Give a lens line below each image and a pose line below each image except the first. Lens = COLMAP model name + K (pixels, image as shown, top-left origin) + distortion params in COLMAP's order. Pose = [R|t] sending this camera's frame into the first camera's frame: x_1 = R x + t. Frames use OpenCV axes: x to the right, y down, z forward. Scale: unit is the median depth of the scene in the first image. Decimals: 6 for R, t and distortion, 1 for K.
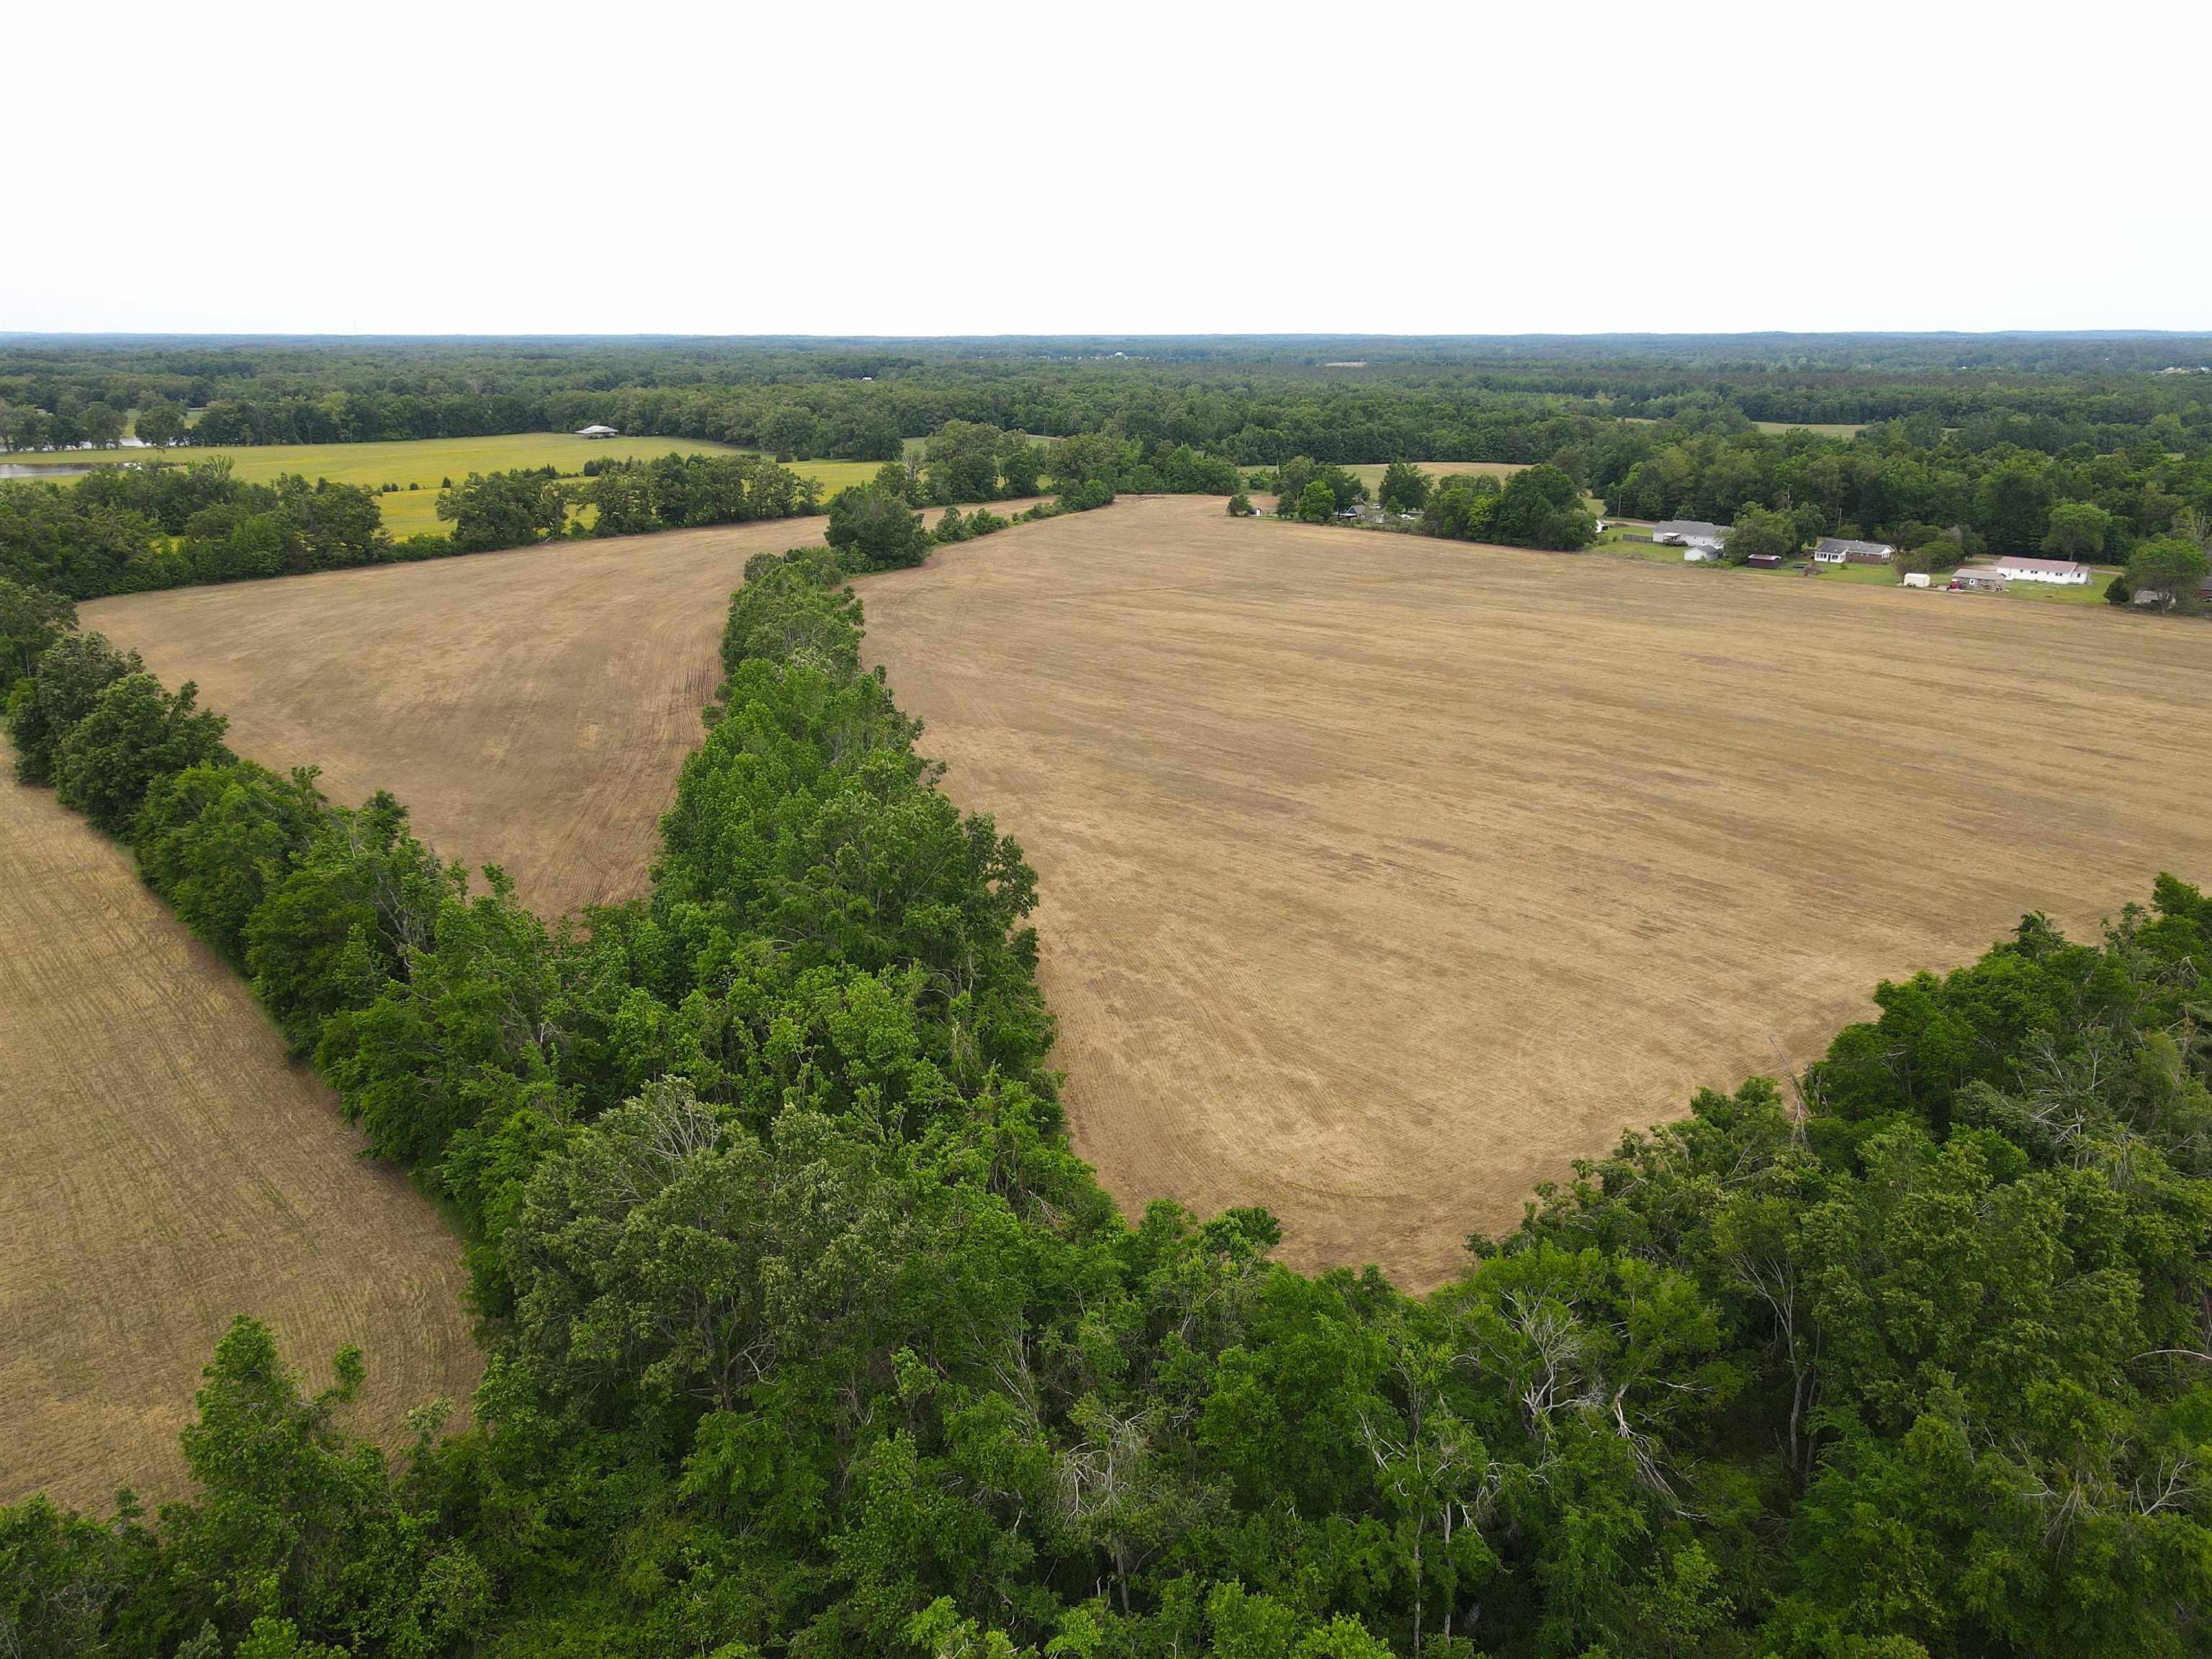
lens RADIAL K [[1615.4, 0, 1114.9], [0, 1615.4, 826.0], [0, 0, 1]] dist [0.015574, 0.001573]
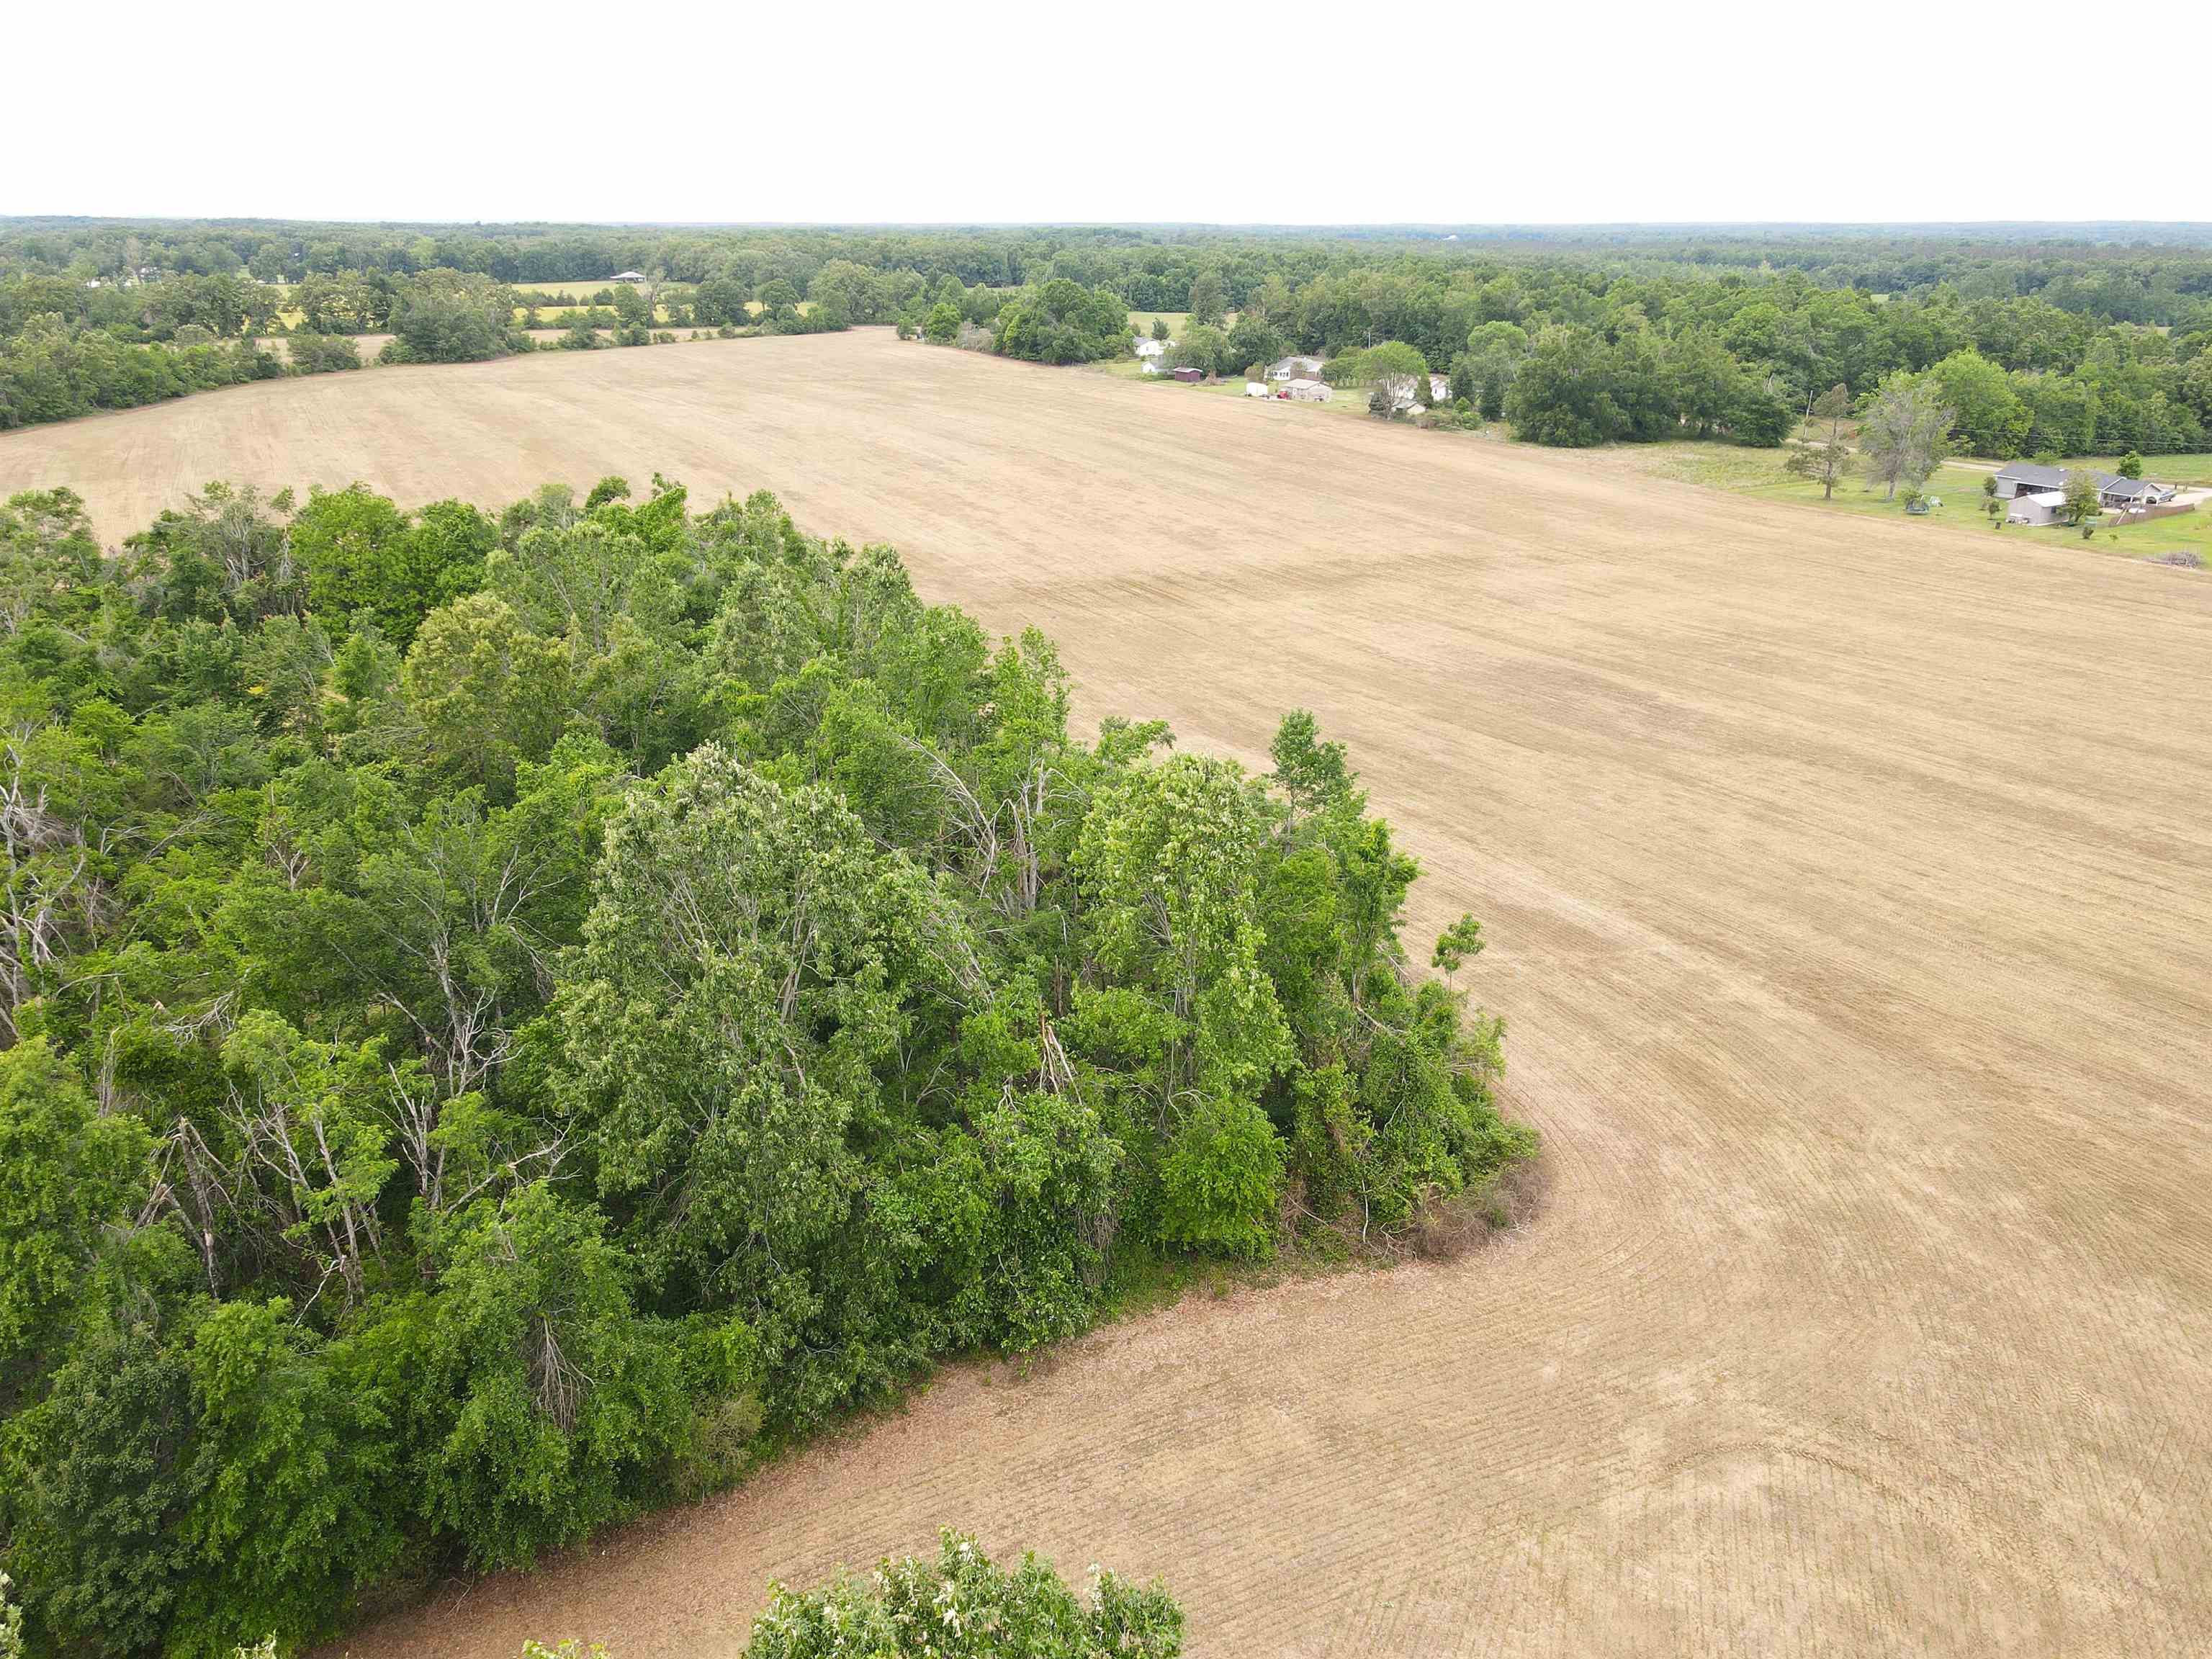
lens RADIAL K [[1615.4, 0, 1114.9], [0, 1615.4, 826.0], [0, 0, 1]] dist [0.015574, 0.001573]
pose [[0.968210, 0.091994, -0.232609, 0.529717], [-0.077867, 0.994557, 0.069226, 0.038122], [0.237711, -0.048913, 0.970104, 0.021992]]
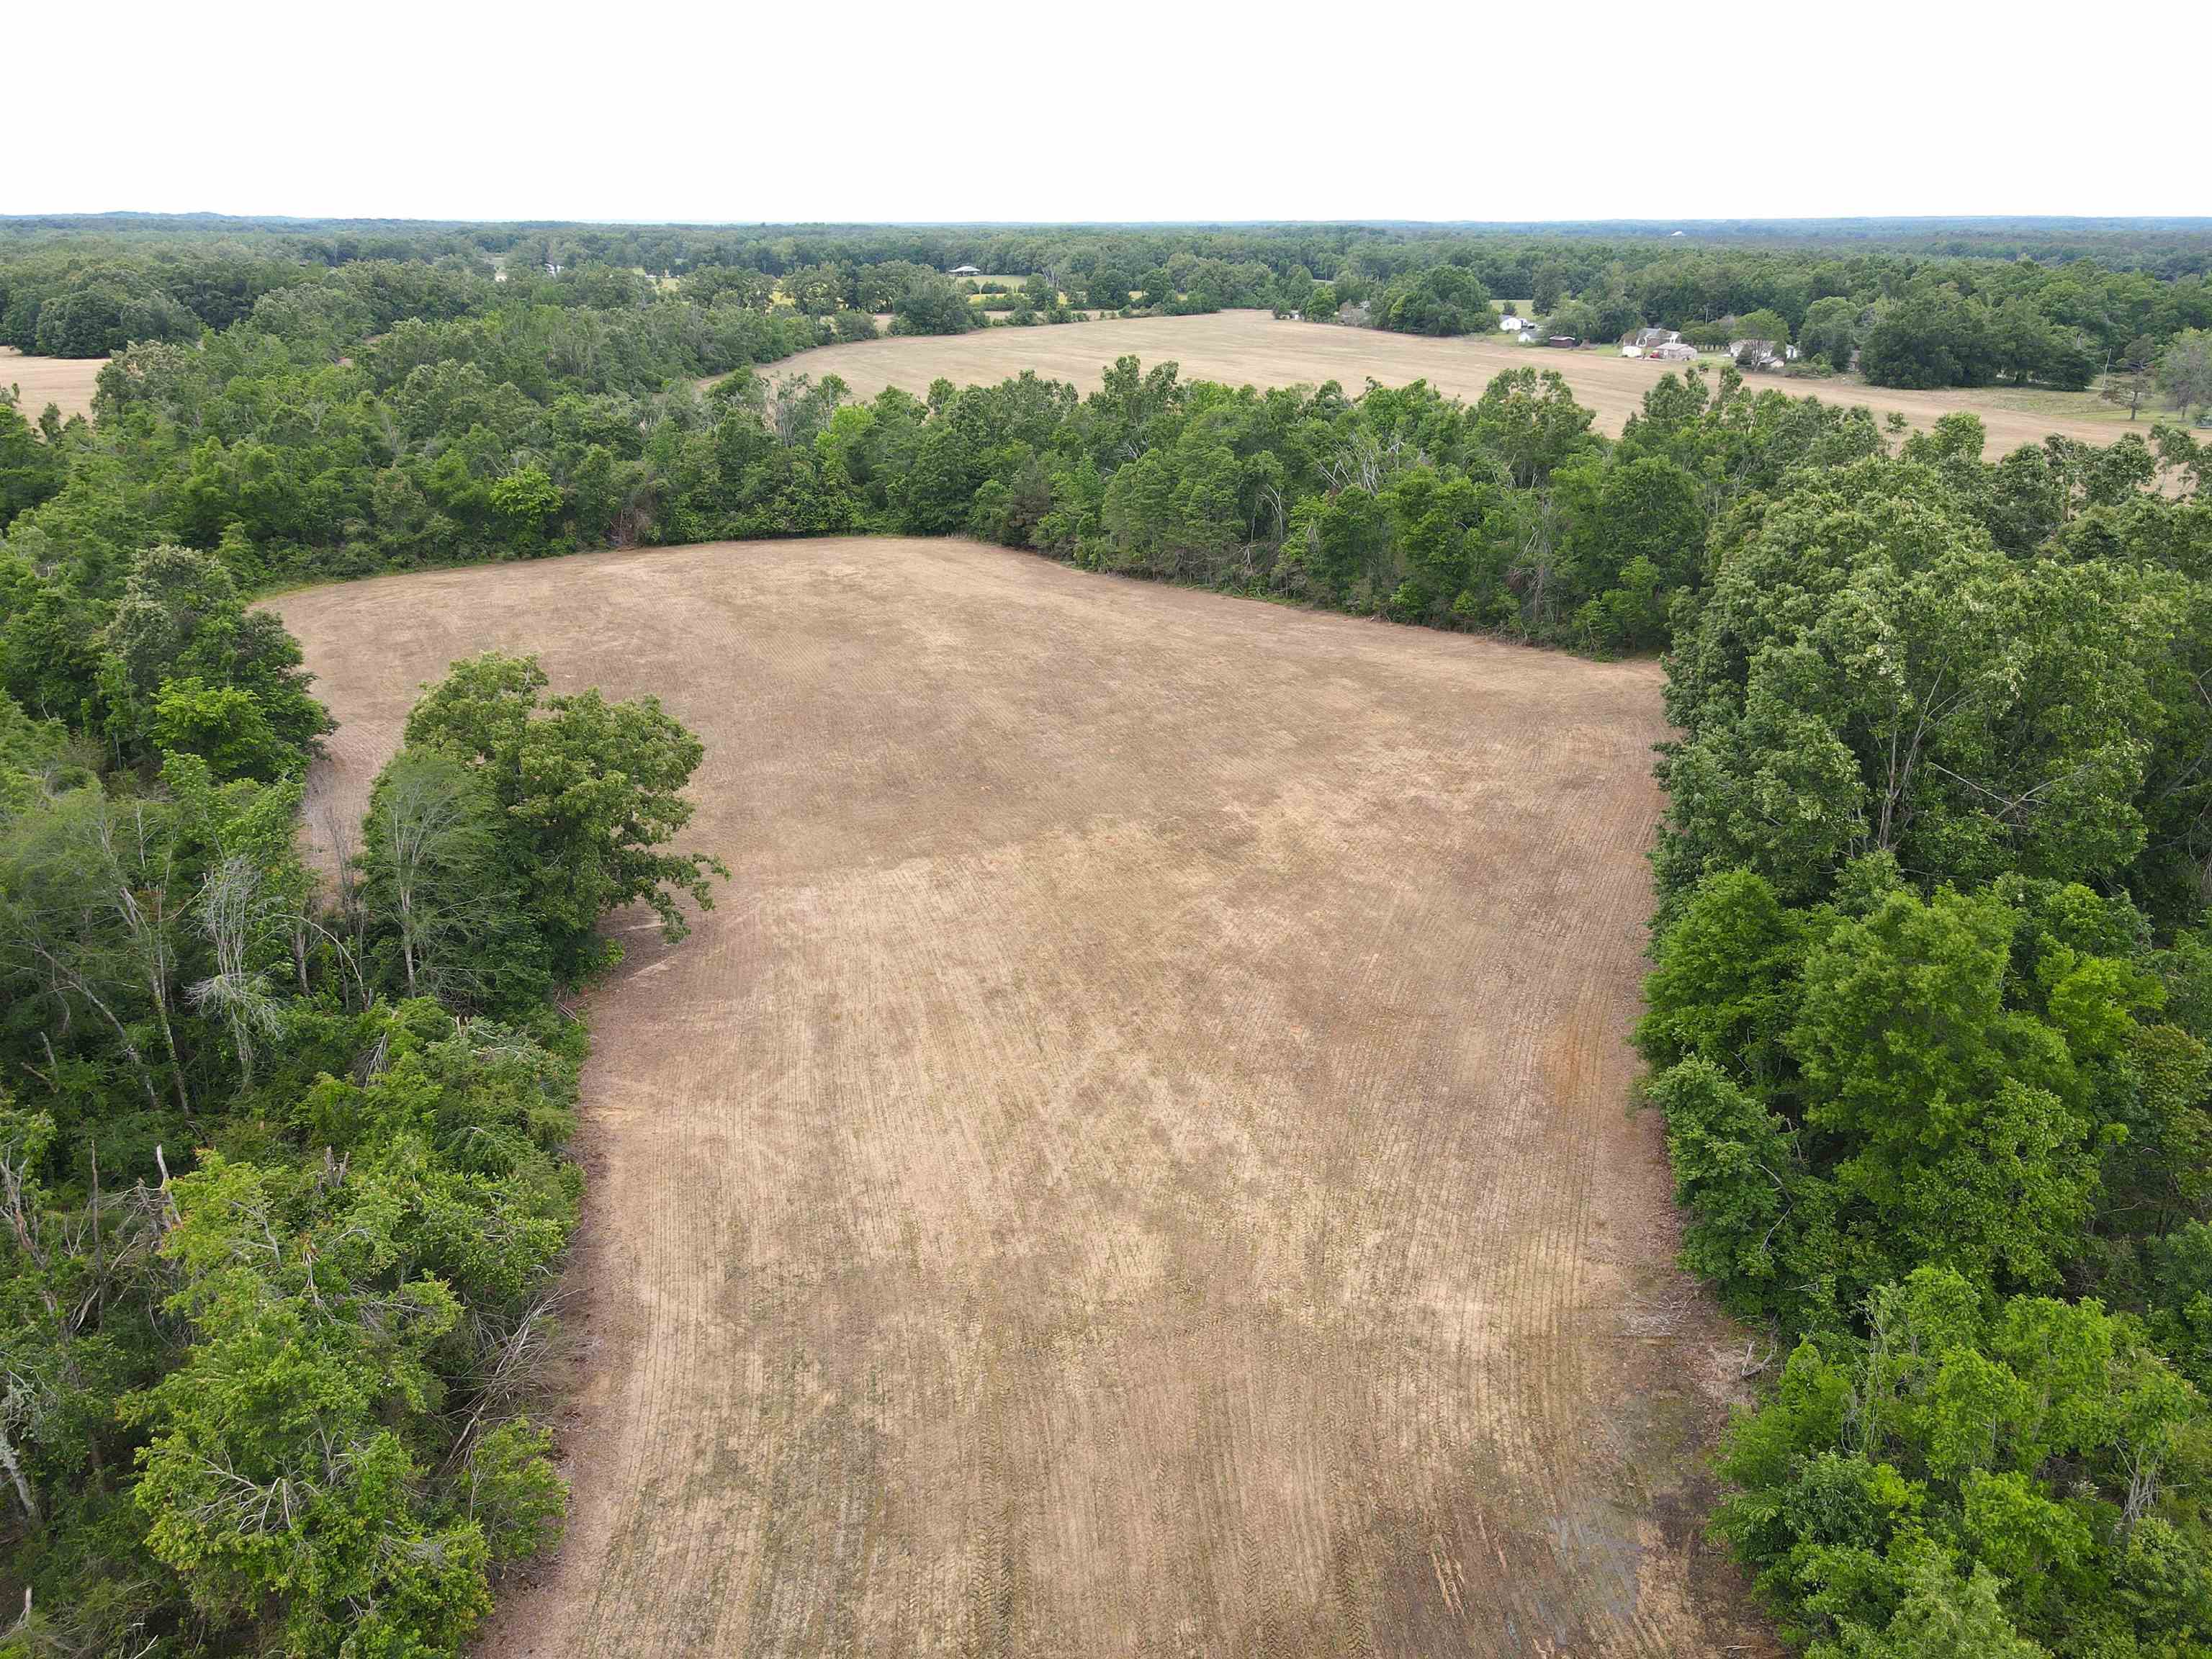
lens RADIAL K [[1611.5, 0, 1114.1], [0, 1611.5, 830.8], [0, 0, 1]] dist [0.001862, 0.038344]
pose [[0.933373, 0.128185, -0.335235, 0.467858], [-0.105997, 0.990834, 0.083747, 0.115391], [0.342897, -0.042633, 0.938405, -0.228386]]
